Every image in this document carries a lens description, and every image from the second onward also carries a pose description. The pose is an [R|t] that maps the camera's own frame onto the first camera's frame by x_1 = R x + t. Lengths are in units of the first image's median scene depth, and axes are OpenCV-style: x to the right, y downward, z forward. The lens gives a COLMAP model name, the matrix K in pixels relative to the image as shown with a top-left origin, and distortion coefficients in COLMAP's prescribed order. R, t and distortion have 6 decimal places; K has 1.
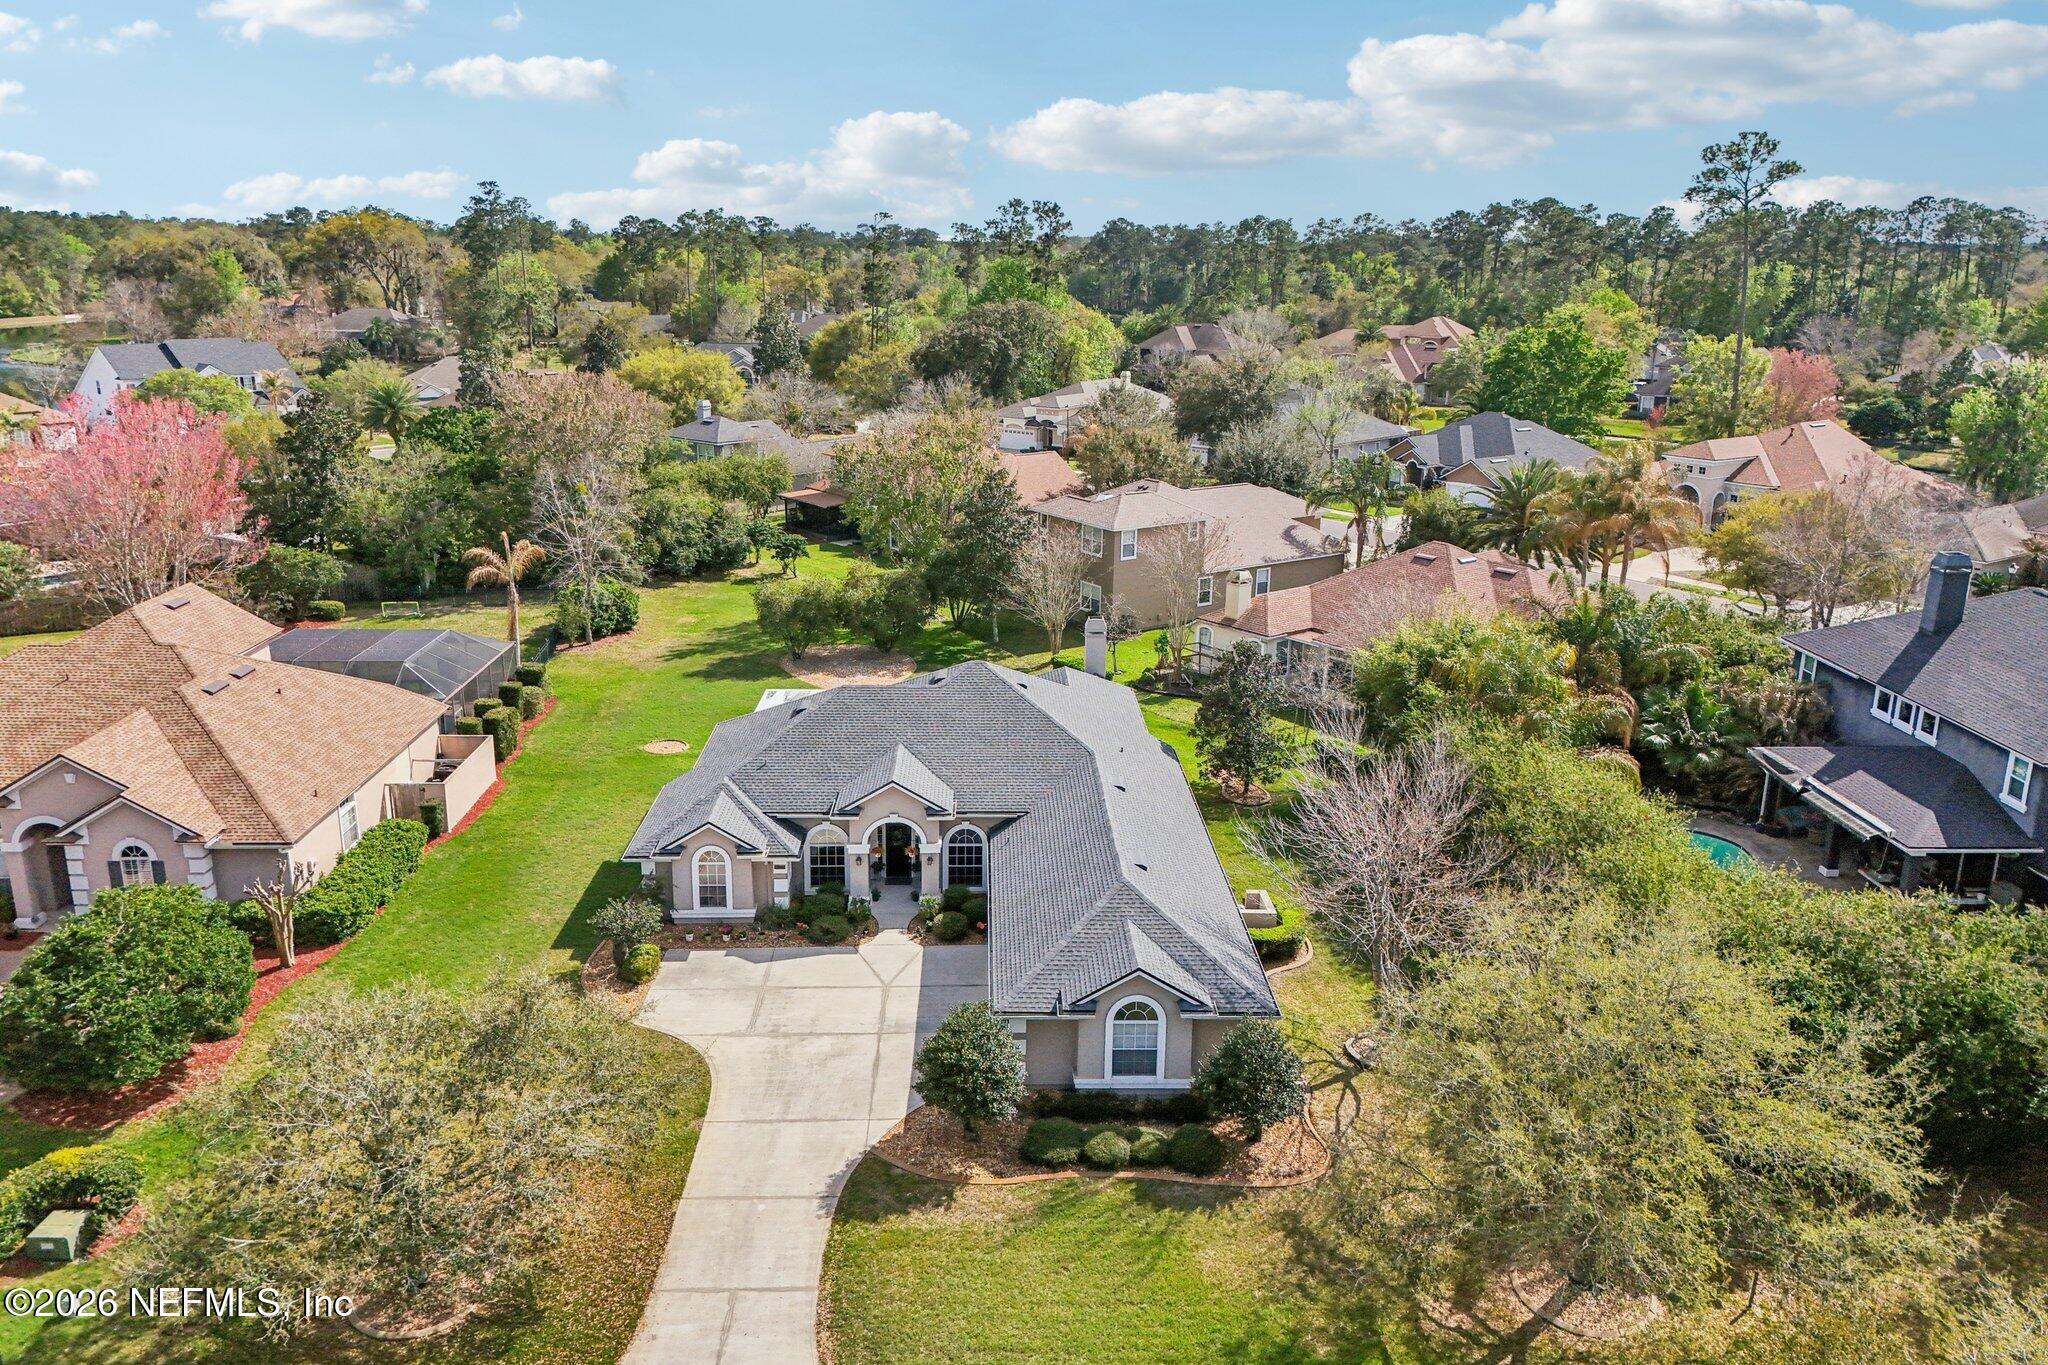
lens RADIAL K [[1510.0, 0, 1024.0], [0, 1510.0, 682.5], [0, 0, 1]] dist [0.063083, -0.058650]
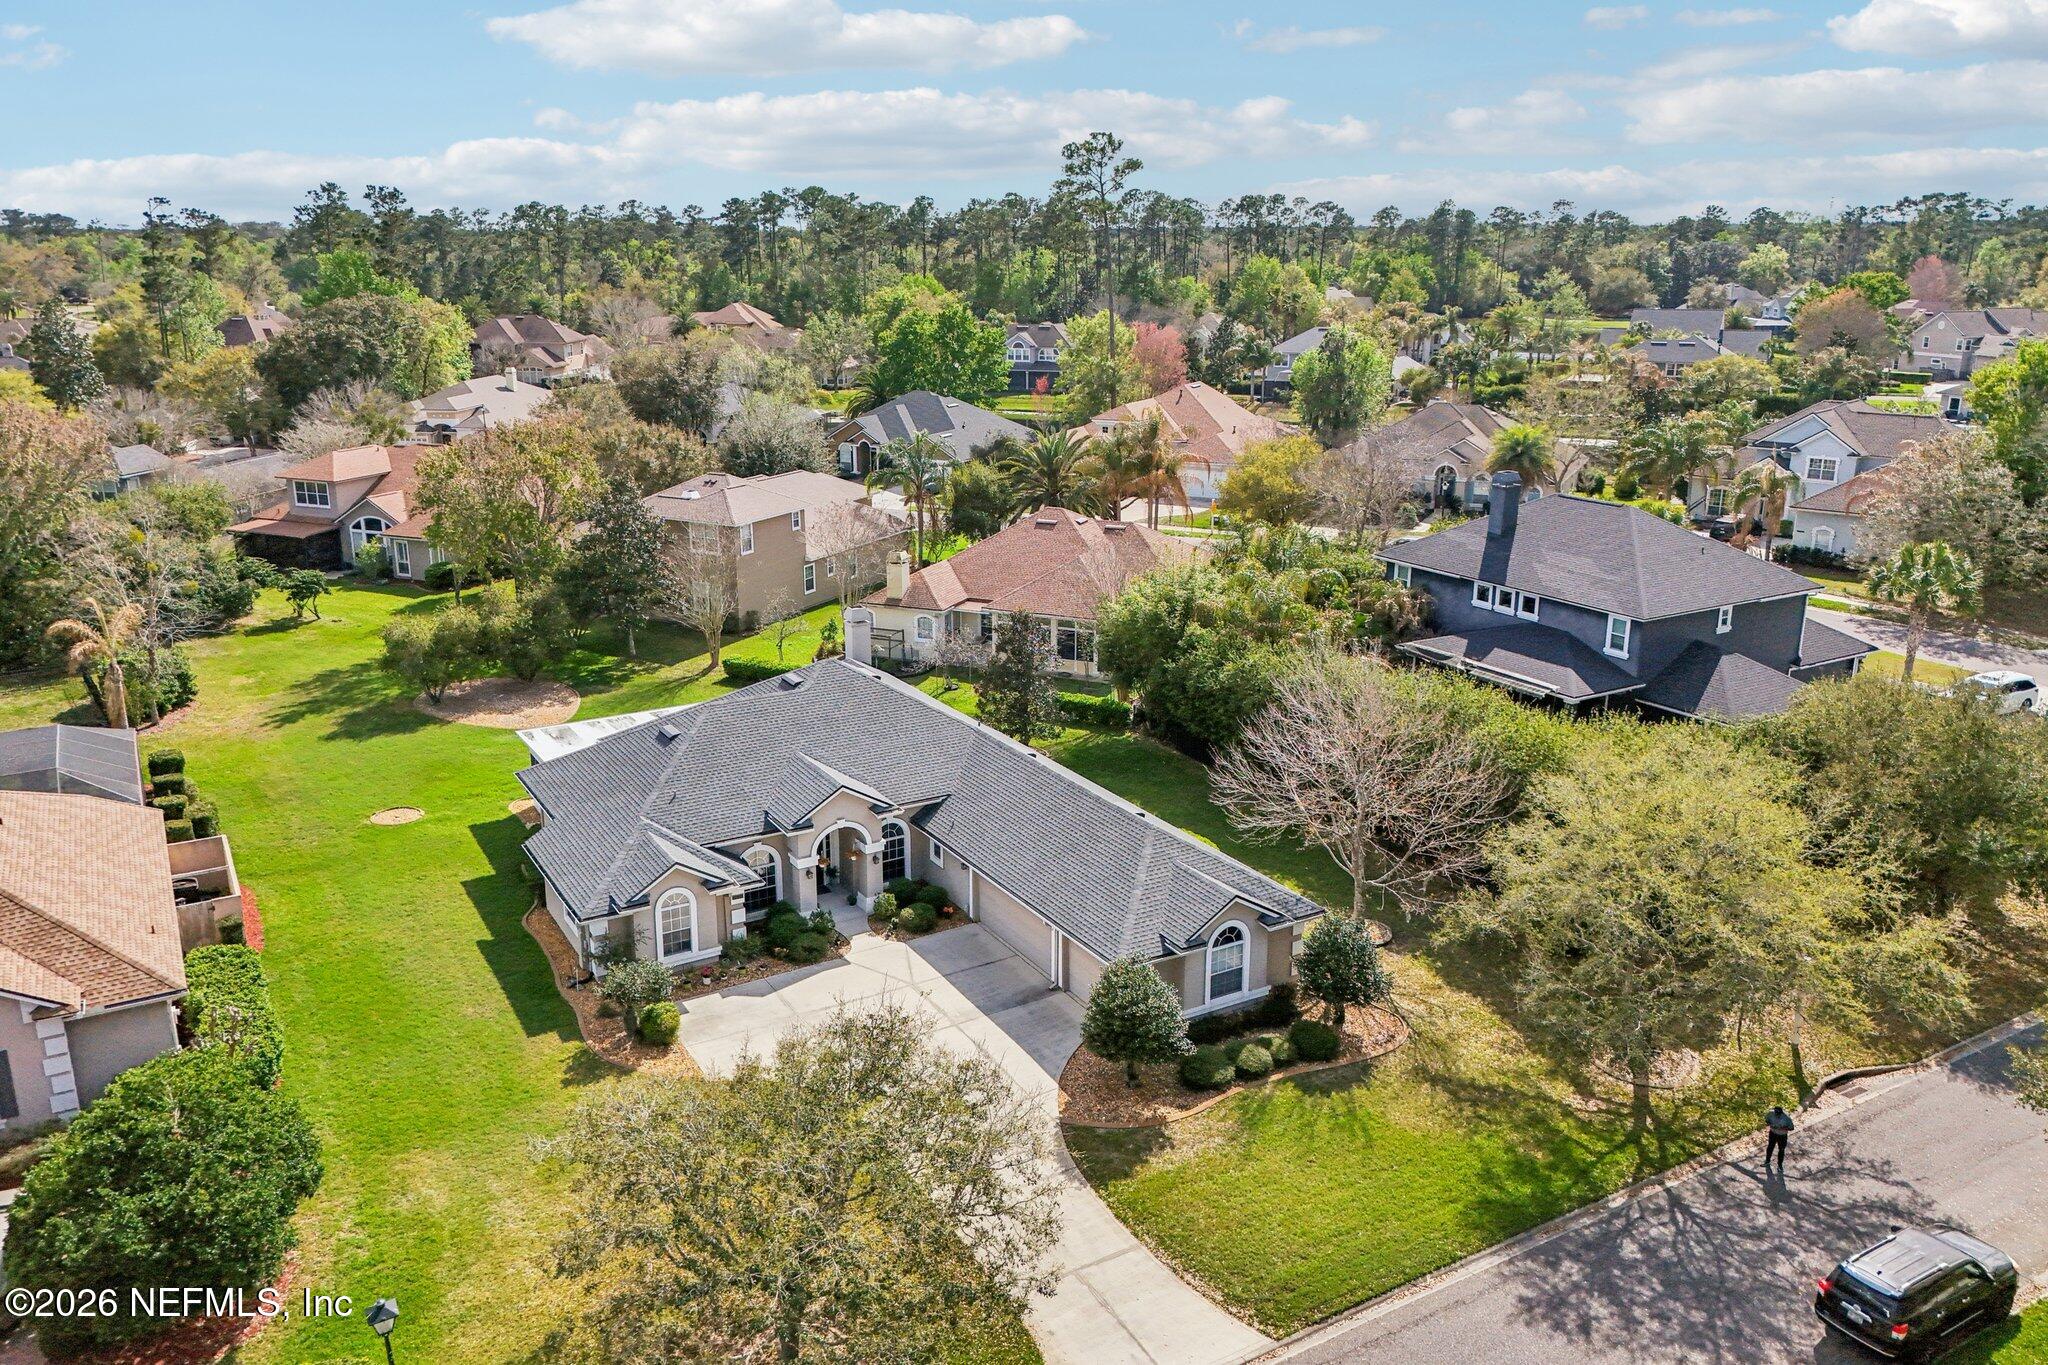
lens RADIAL K [[1522.4, 0, 1024.0], [0, 1522.4, 682.5], [0, 0, 1]] dist [0.065410, -0.071214]
pose [[0.876974, -0.145886, 0.457858, -0.413729], [0.143087, 0.988860, 0.041011, -0.023964], [-0.458740, 0.029548, 0.888079, 0.062327]]
